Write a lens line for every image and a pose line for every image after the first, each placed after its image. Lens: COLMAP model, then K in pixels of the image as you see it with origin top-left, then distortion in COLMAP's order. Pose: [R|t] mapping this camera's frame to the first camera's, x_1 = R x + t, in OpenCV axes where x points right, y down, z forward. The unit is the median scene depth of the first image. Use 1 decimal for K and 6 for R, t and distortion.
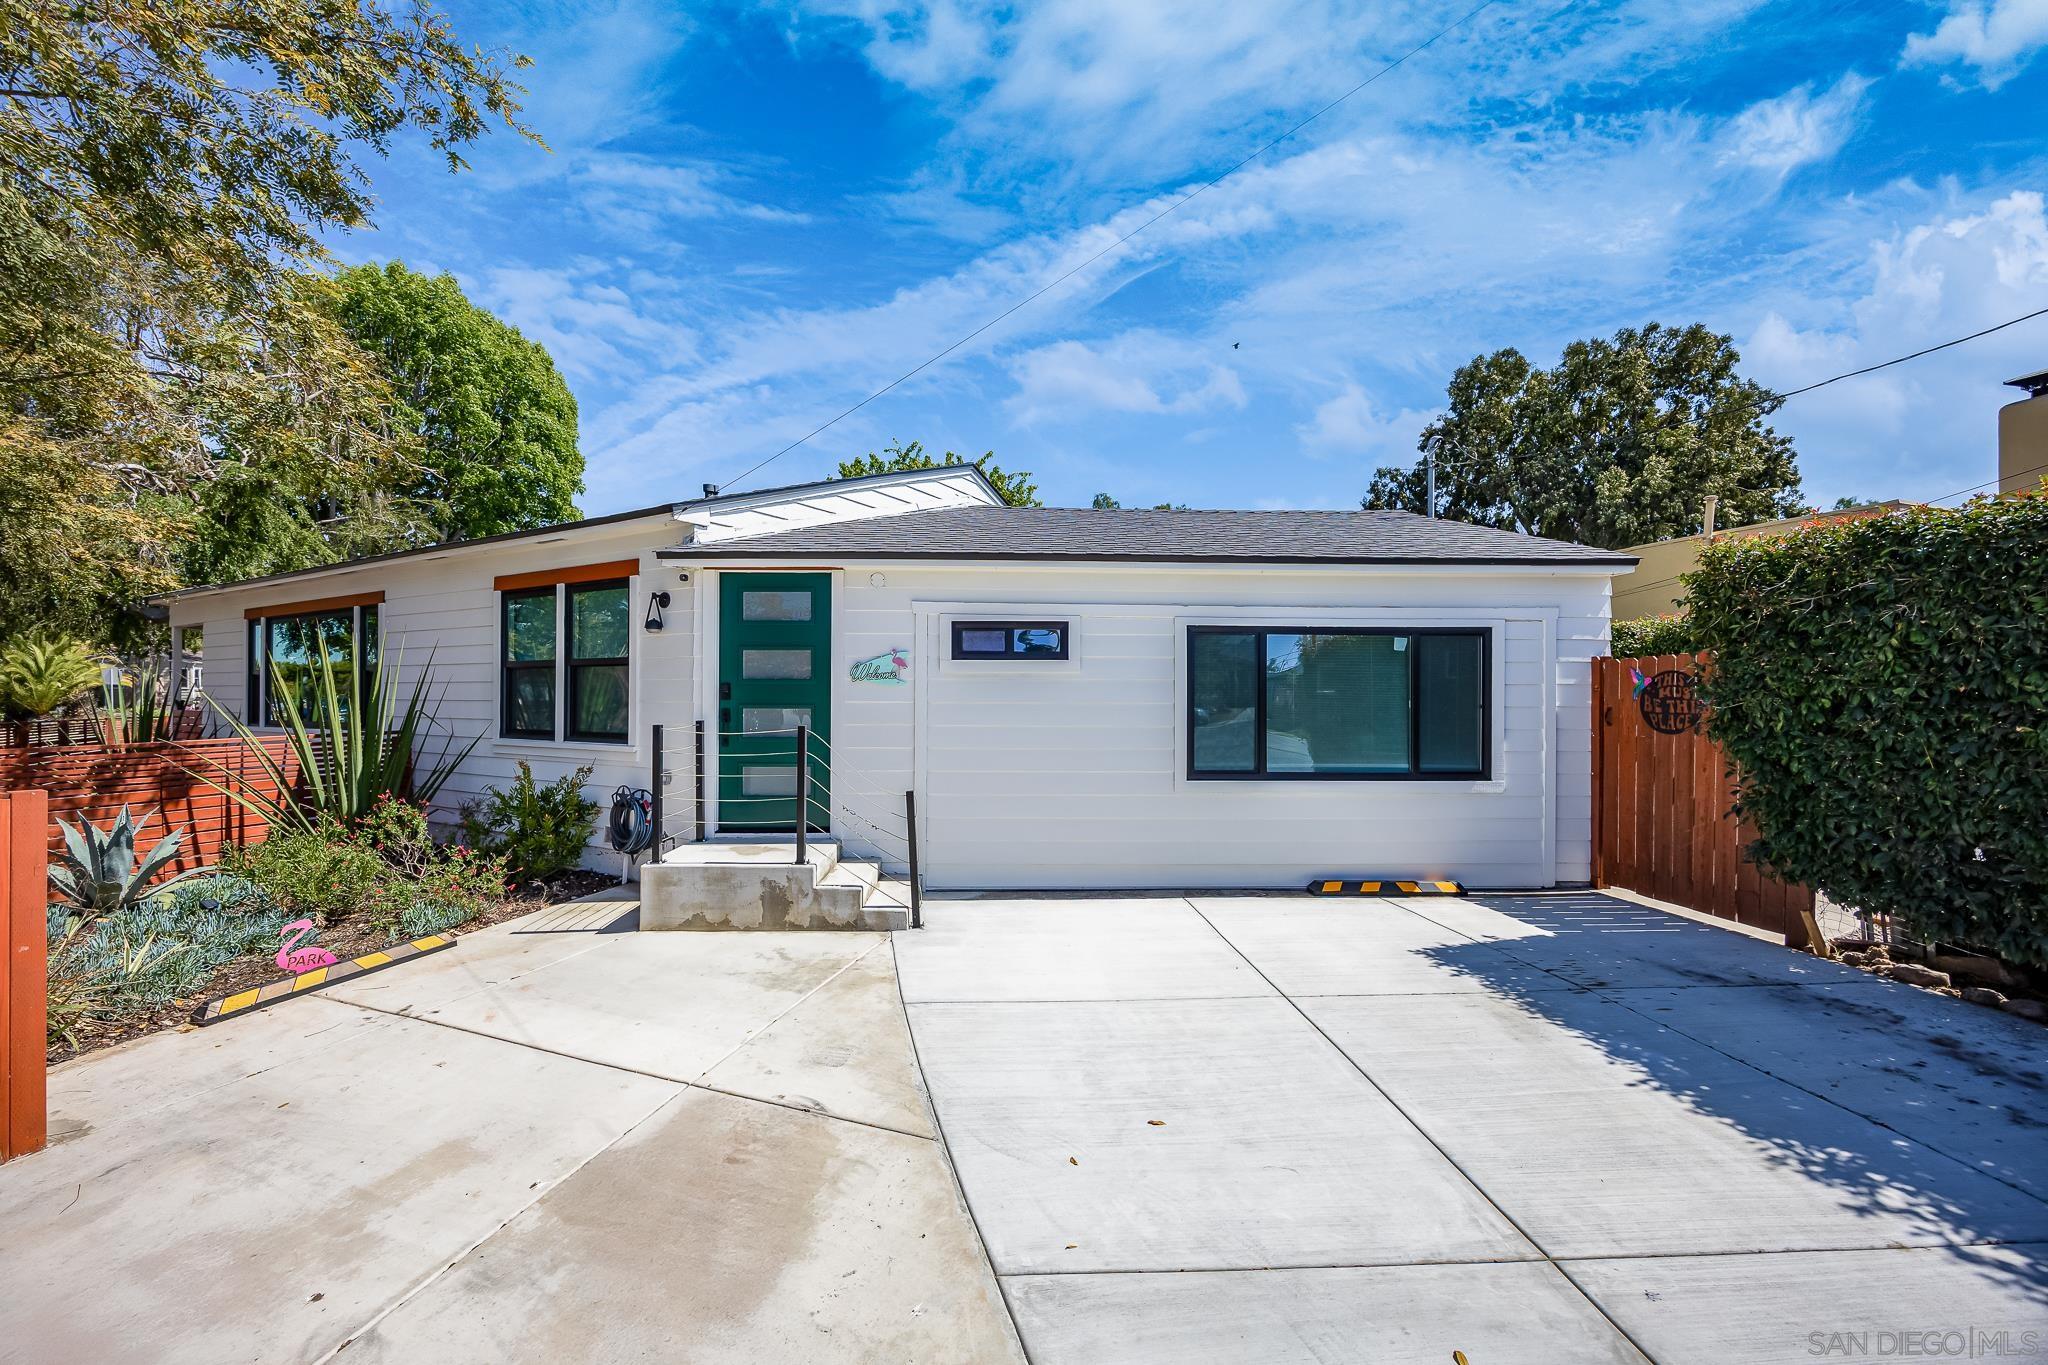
lens RADIAL K [[787.4, 0, 1017.0], [0, 787.4, 691.4], [0, 0, 1]] dist [0.002562, 0.000469]
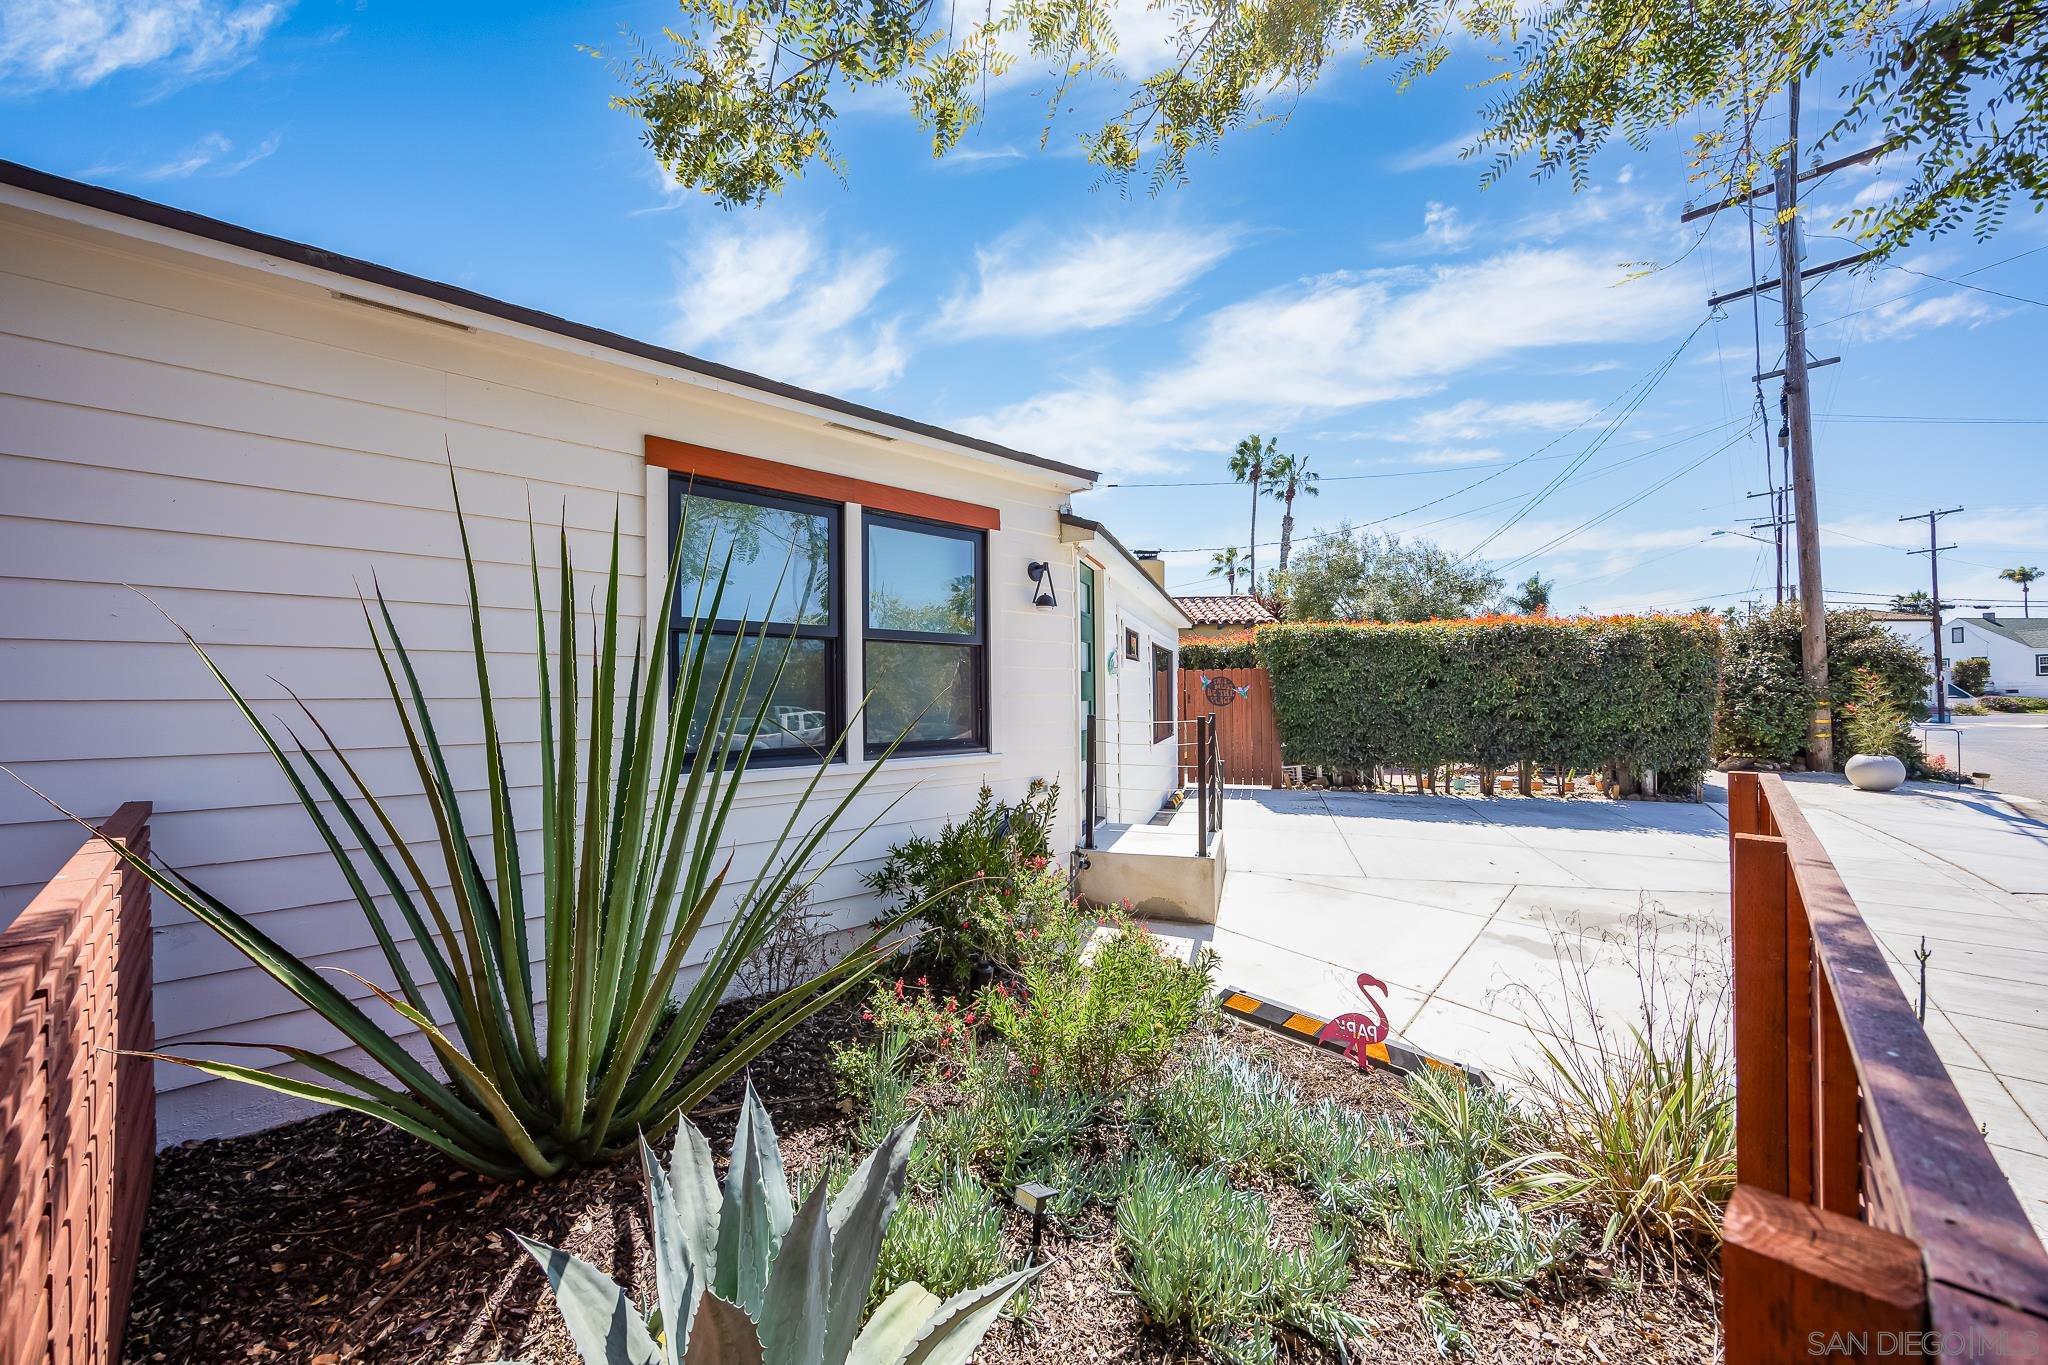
lens RADIAL K [[787.4, 0, 1017.0], [0, 787.4, 691.4], [0, 0, 1]] dist [0.002562, 0.000469]
pose [[0.308113, -0.004114, 0.951341, -1.116048], [-0.006208, 0.999961, 0.006335, 0.003227], [-0.951329, -0.007858, 0.308076, 0.693048]]
